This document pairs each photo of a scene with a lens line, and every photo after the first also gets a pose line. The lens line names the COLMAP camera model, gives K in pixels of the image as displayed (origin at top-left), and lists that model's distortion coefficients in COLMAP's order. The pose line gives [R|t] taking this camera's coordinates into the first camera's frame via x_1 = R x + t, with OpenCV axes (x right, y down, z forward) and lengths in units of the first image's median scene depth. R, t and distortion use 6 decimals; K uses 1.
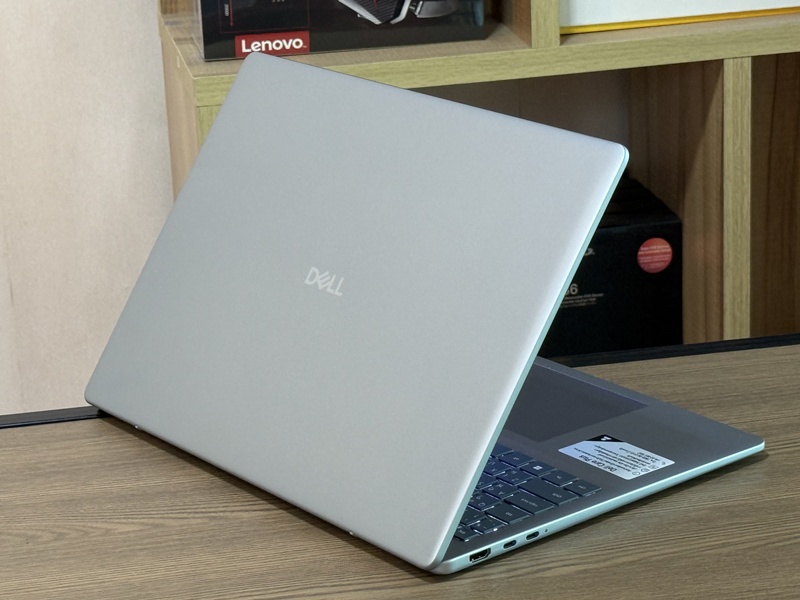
lens RADIAL K [[2301.4, 0, 400.0], [0, 2301.4, 300.0], [0, 0, 1]] dist [0.054704, 0.802104]
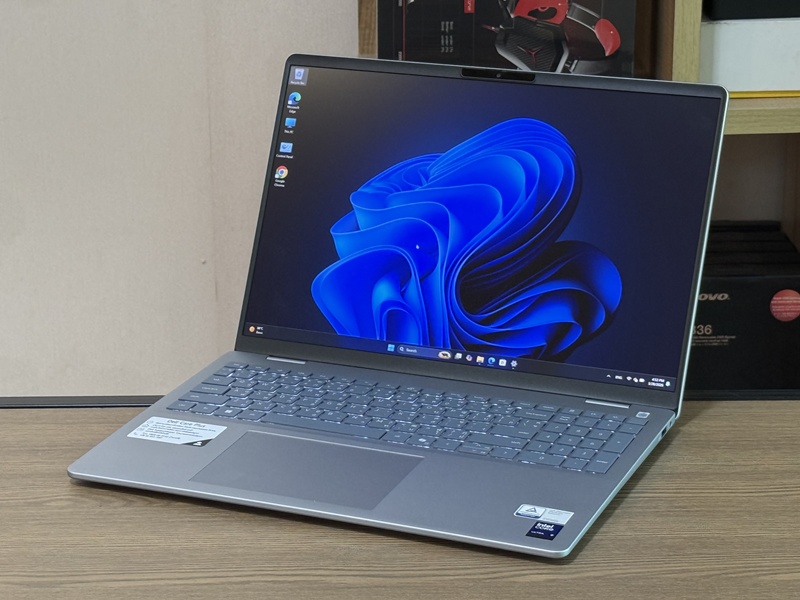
lens RADIAL K [[2160.6, 0, 379.4], [0, 2160.6, 299.0], [0, 0, 1]] dist [0.060800, 0.516744]
pose [[0.983918, 0.086912, -0.156048, 0.088644], [-0.087345, 0.996170, 0.004090, -0.010776], [0.155805, 0.009606, 0.987741, -0.044557]]
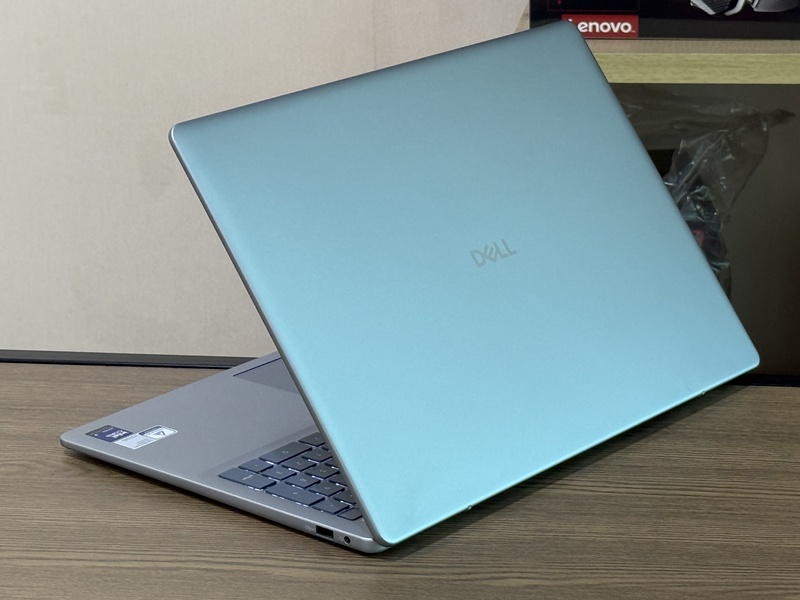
lens RADIAL K [[2301.4, 0, 400.0], [0, 2301.4, 300.0], [0, 0, 1]] dist [0.054704, 0.802104]
pose [[0.942710, 0.122716, -0.310224, 0.181429], [-0.120763, 0.992352, 0.025573, -0.010303], [0.310989, 0.013355, 0.950320, 0.044454]]
